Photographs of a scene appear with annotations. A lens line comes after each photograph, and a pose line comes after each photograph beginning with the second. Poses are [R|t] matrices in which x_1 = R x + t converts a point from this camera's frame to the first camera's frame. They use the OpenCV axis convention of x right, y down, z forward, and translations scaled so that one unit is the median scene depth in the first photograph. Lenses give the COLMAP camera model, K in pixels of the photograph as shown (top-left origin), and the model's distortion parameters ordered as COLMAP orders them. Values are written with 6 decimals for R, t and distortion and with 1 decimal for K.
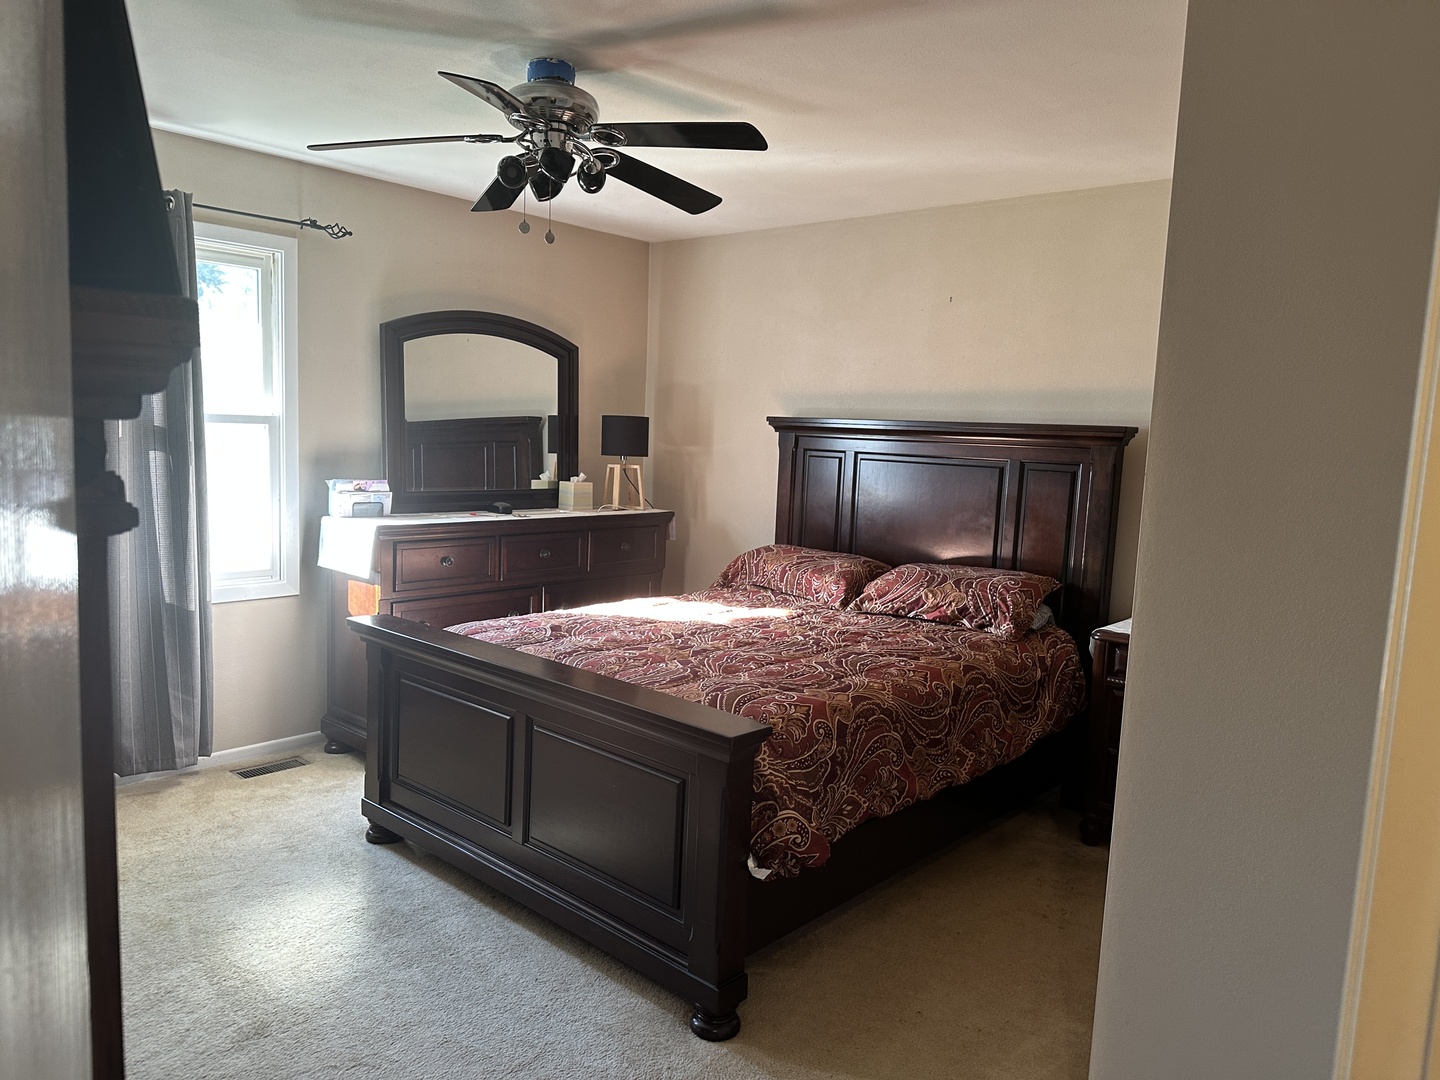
lens RADIAL K [[1014.6, 0, 720.0], [0, 1014.6, 540.0], [0, 0, 1]] dist [-0.001238, -0.002862]
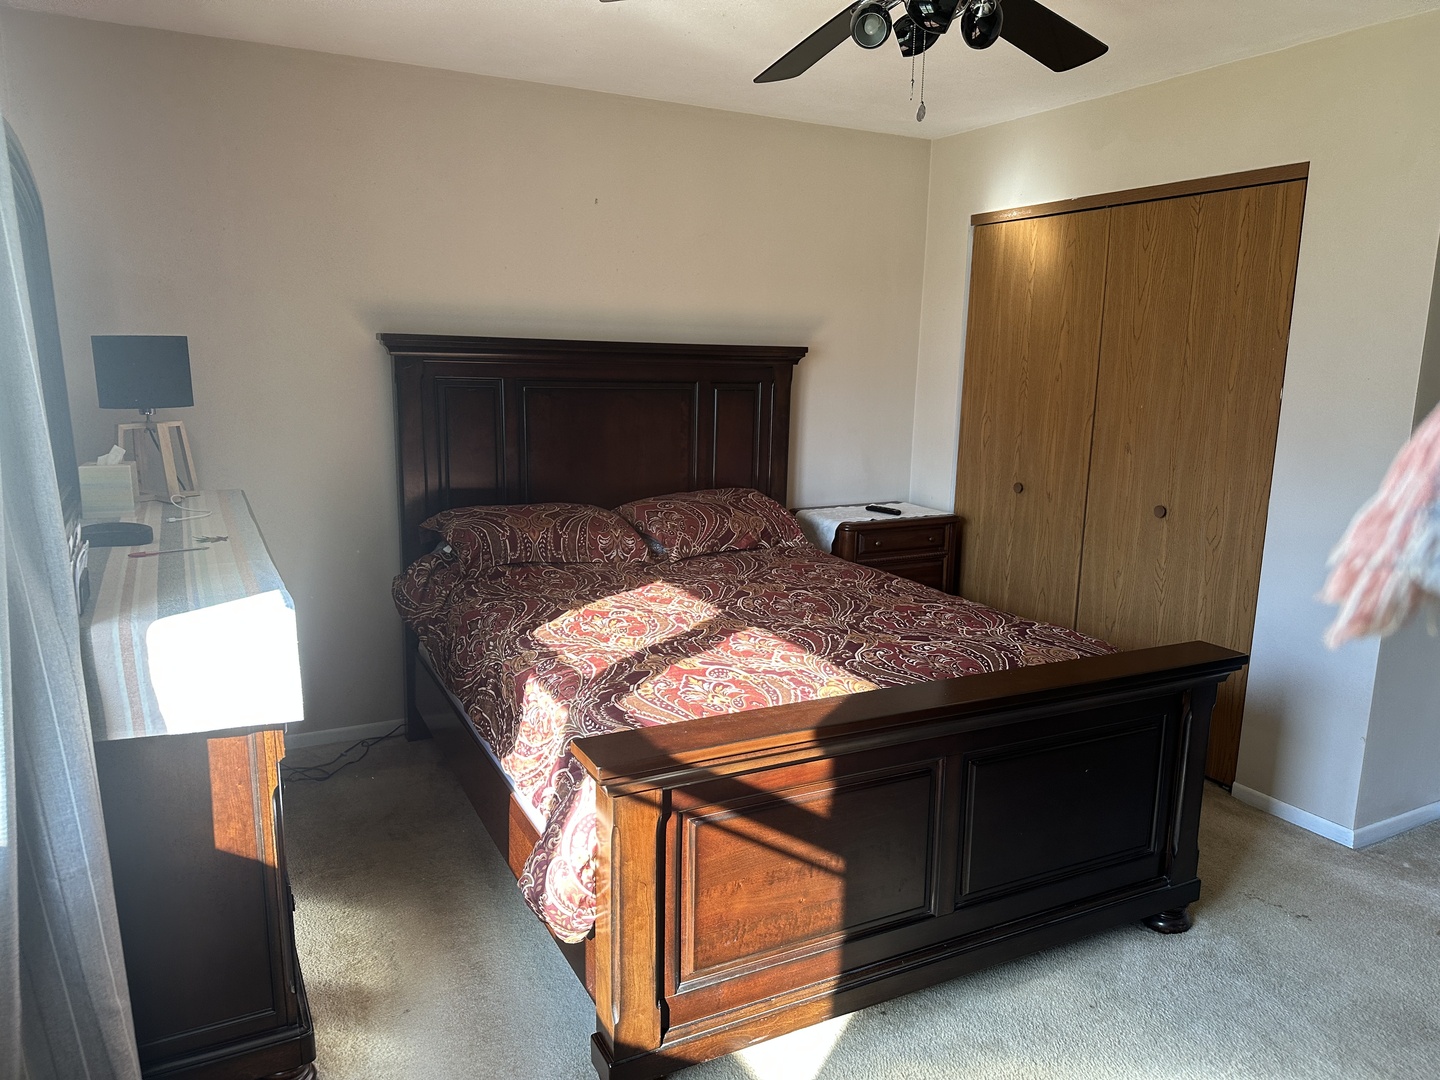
lens RADIAL K [[1014.6, 0, 720.0], [0, 1014.6, 540.0], [0, 0, 1]] dist [-0.001238, -0.002862]
pose [[0.338213, -0.204302, 0.918625, -0.649405], [0.099988, 0.978426, 0.180789, -0.100784], [-0.935743, 0.030707, 0.351344, 0.641844]]
